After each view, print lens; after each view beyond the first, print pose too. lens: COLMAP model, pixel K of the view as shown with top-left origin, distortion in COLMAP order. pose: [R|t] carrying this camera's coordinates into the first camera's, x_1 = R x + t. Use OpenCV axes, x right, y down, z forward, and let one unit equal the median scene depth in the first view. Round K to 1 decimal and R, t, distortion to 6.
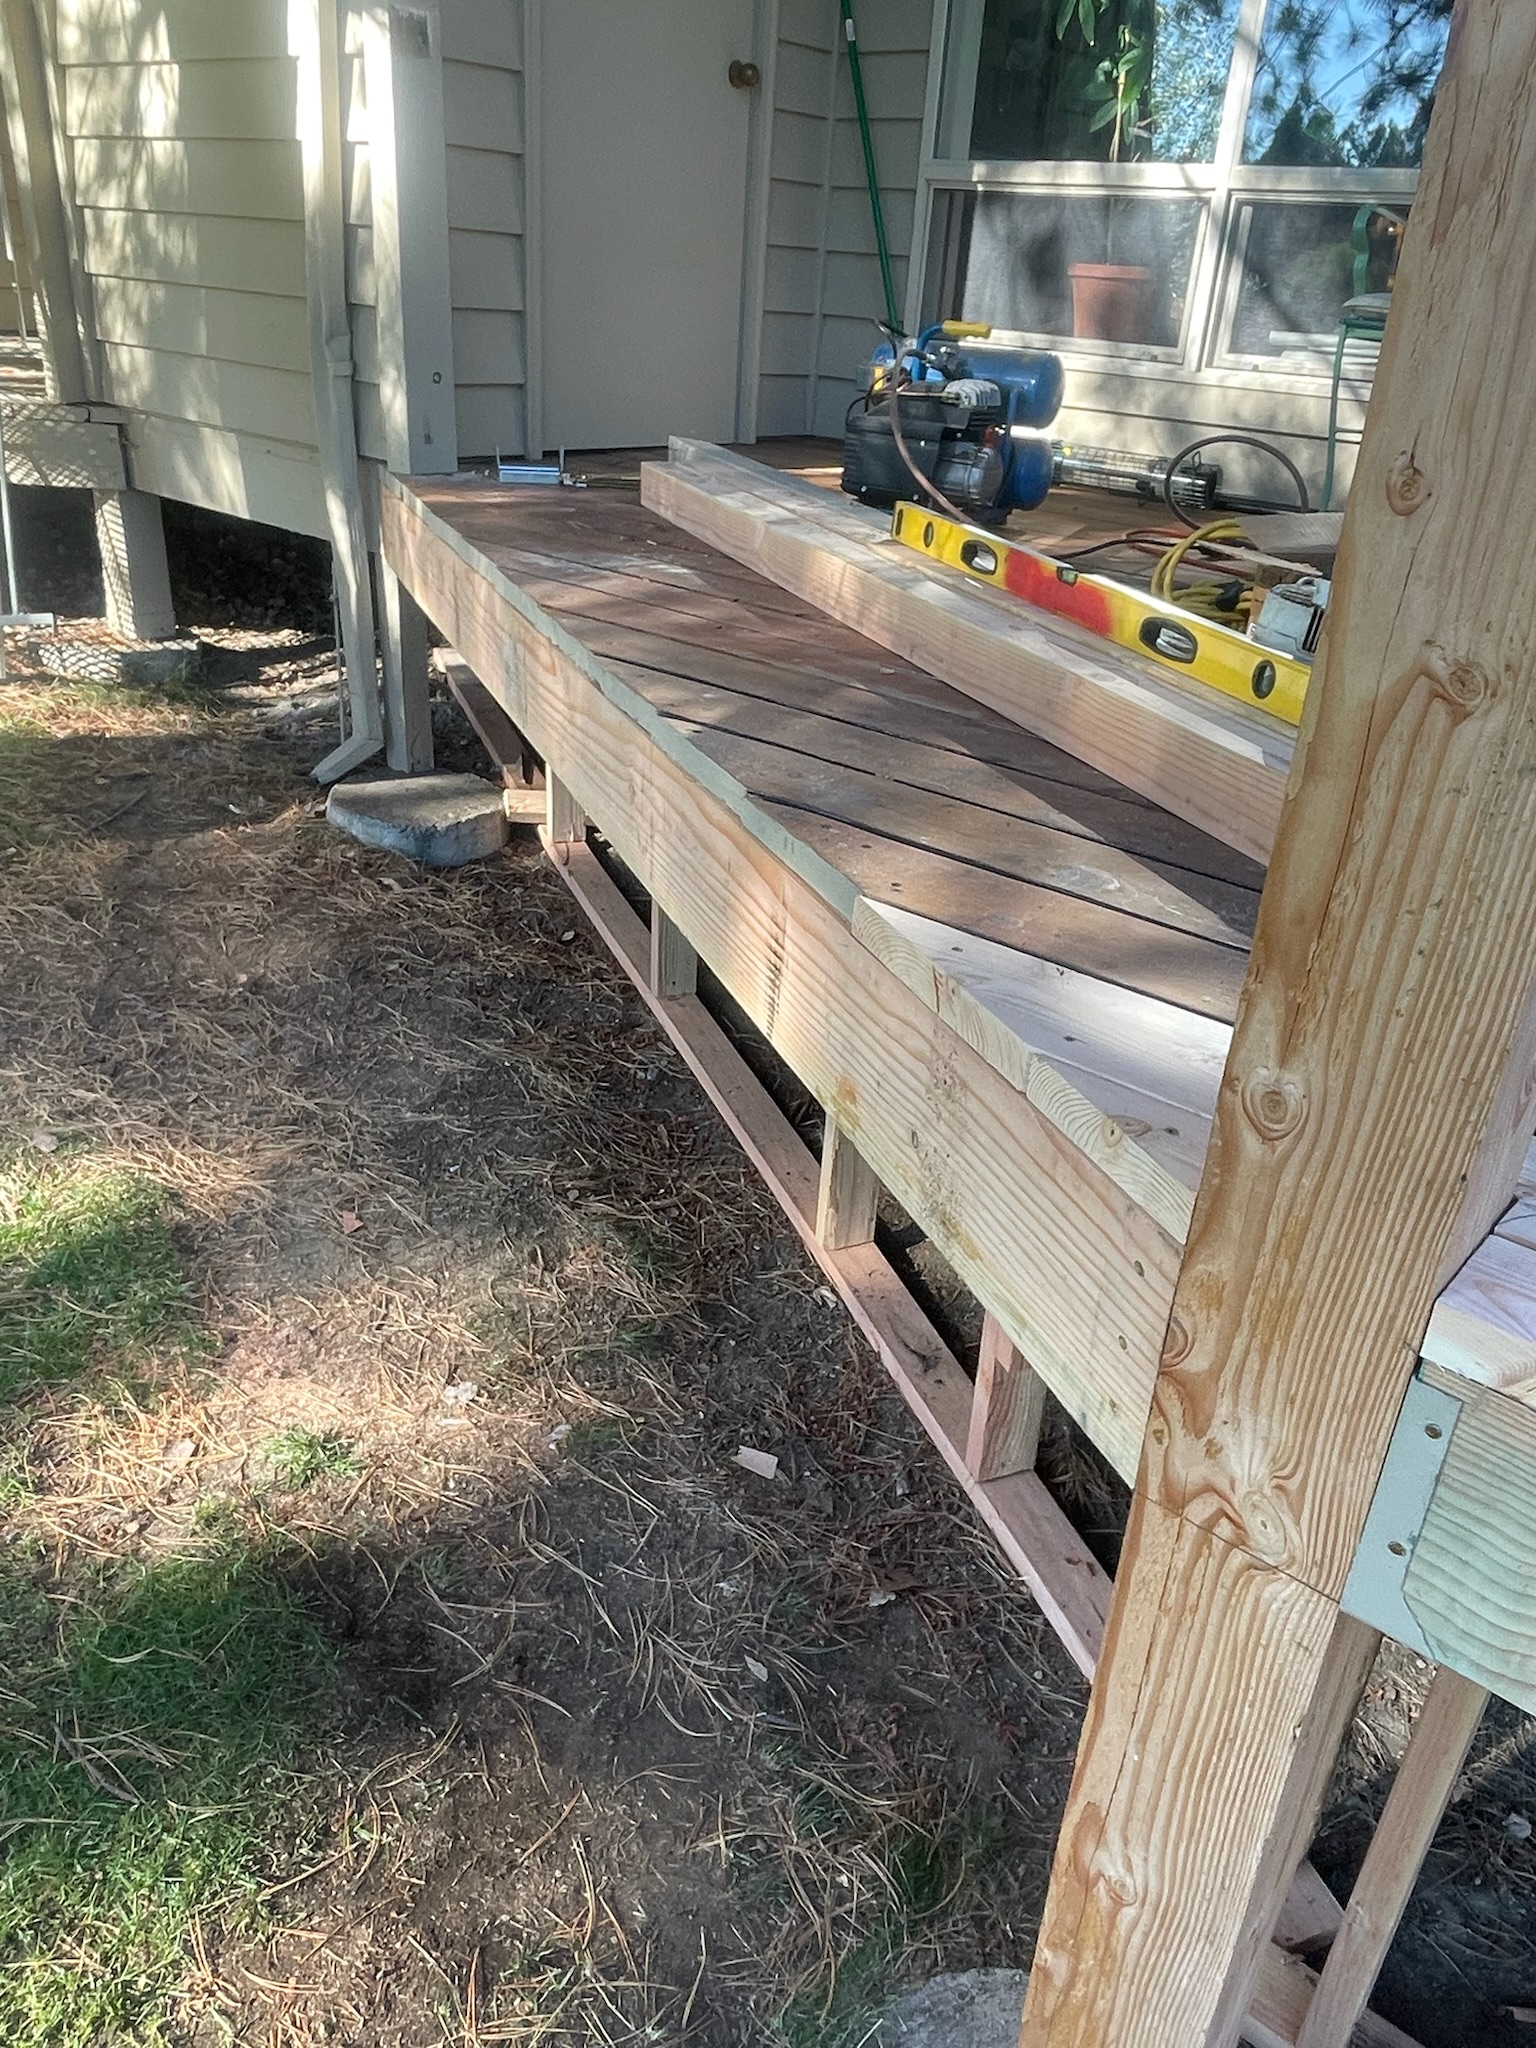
lens RADIAL K [[1520.0, 0, 770.2], [0, 1520.0, 1022.7], [0, 0, 1]] dist [0.002955, -0.000395]
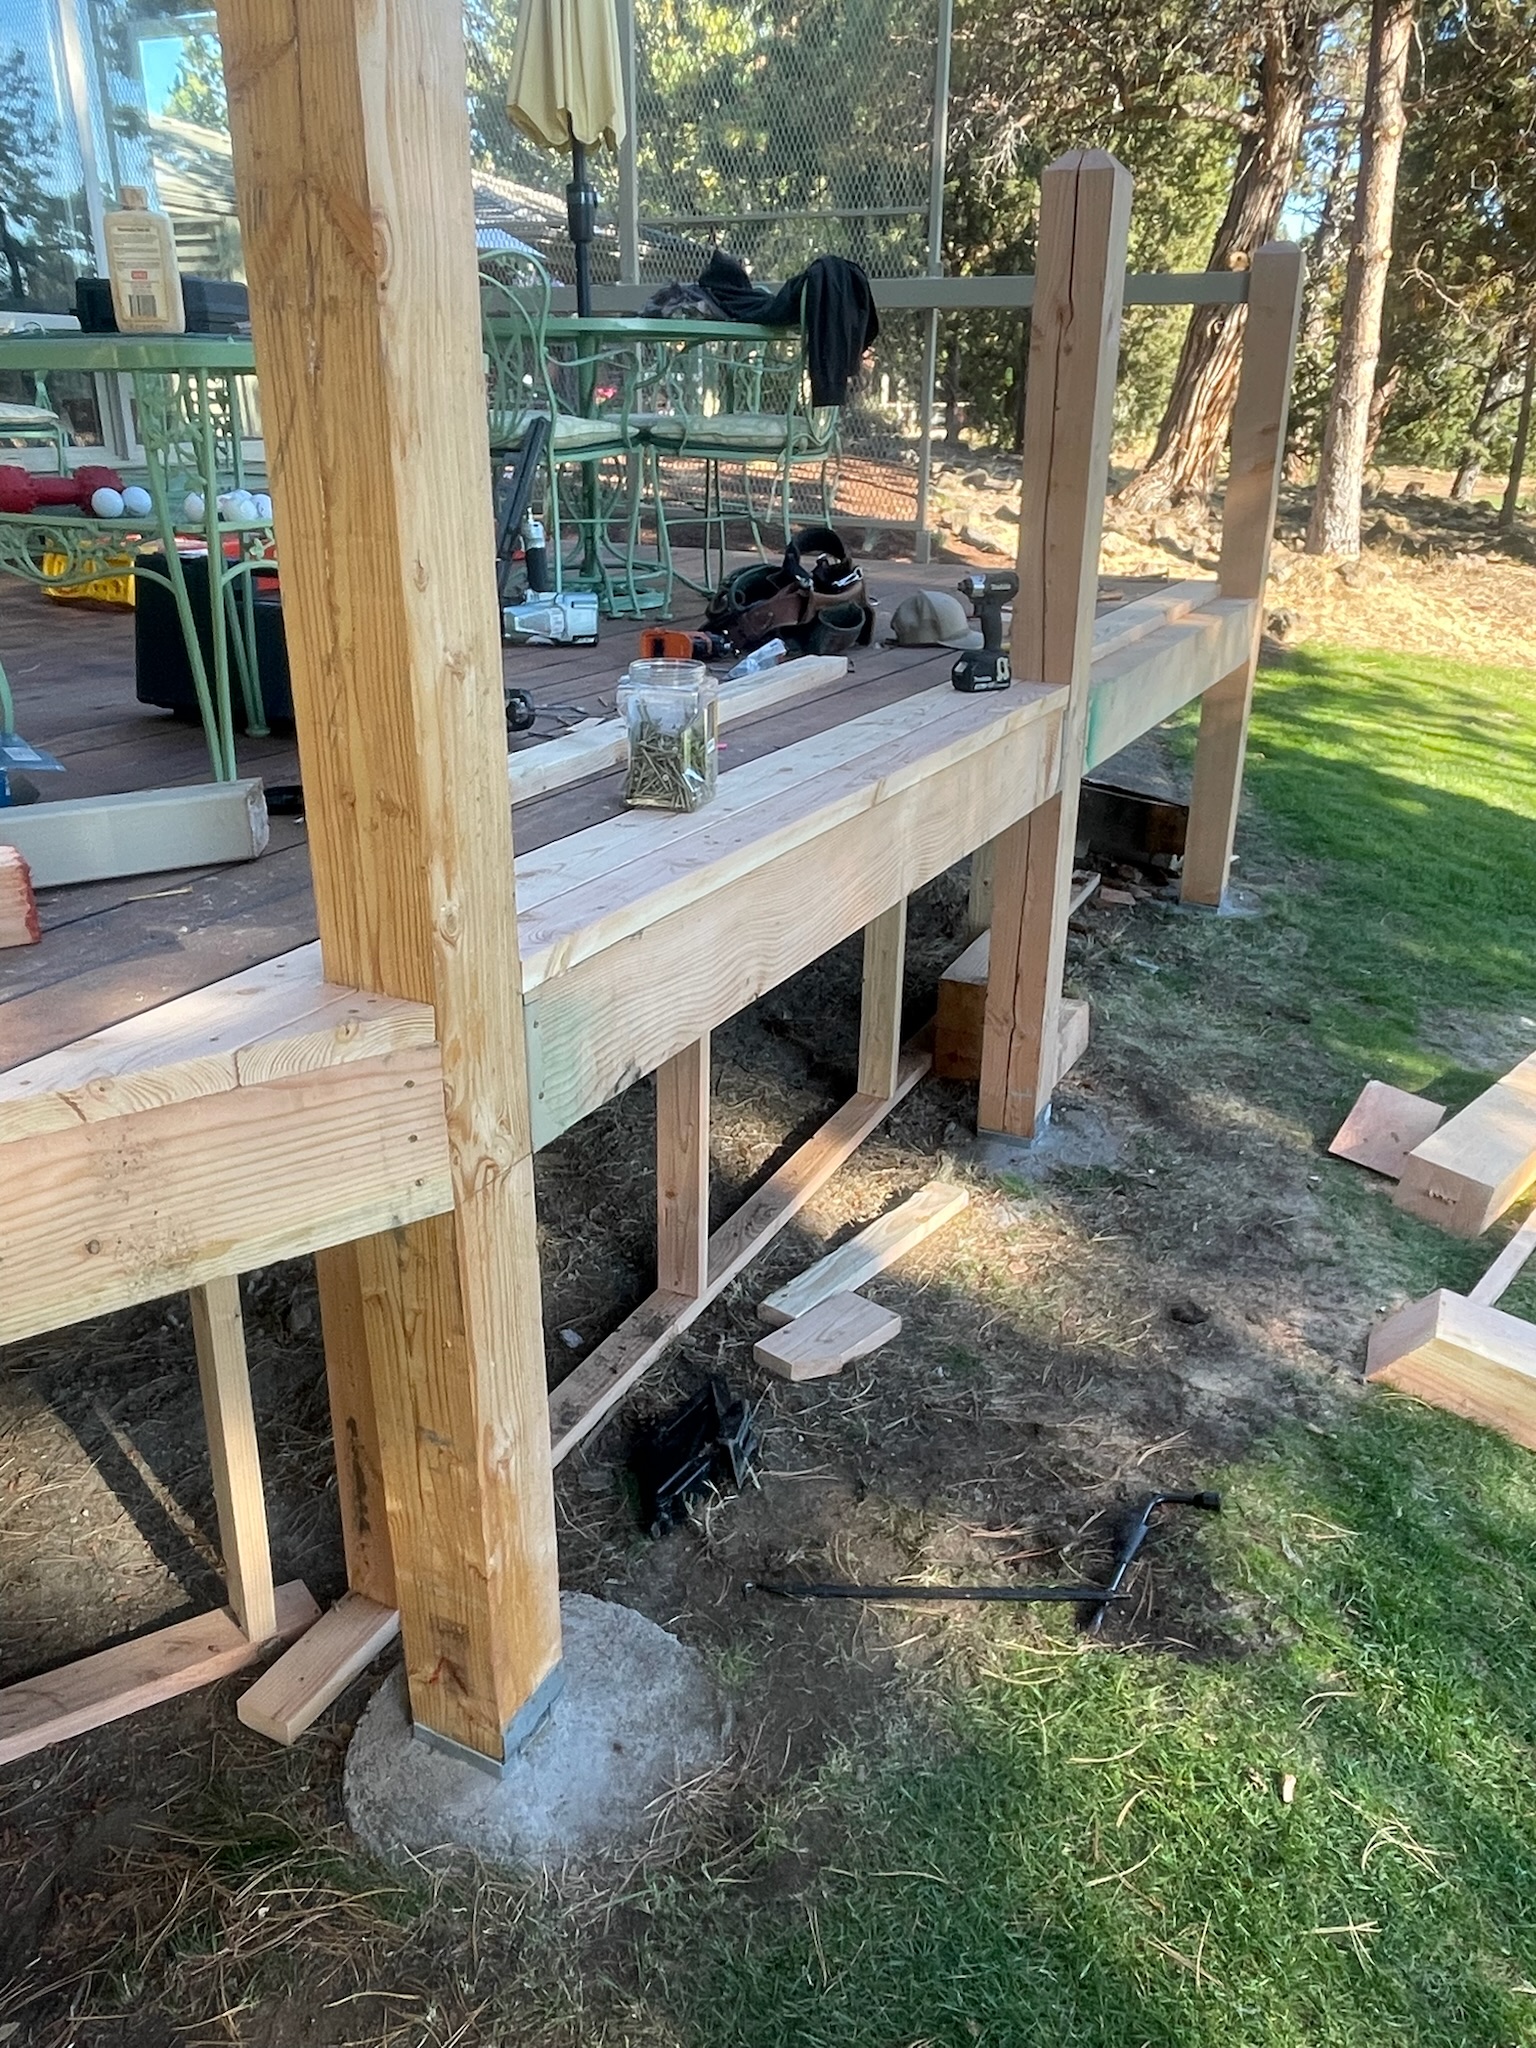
lens RADIAL K [[1520.0, 0, 769.3], [0, 1520.0, 1023.2], [0, 0, 1]] dist [0.002955, -0.000395]
pose [[-0.226228, -0.434636, 0.871729, -1.188709], [0.418418, 0.764798, 0.489908, -0.502194], [-0.879629, 0.475578, 0.008841, 0.639048]]
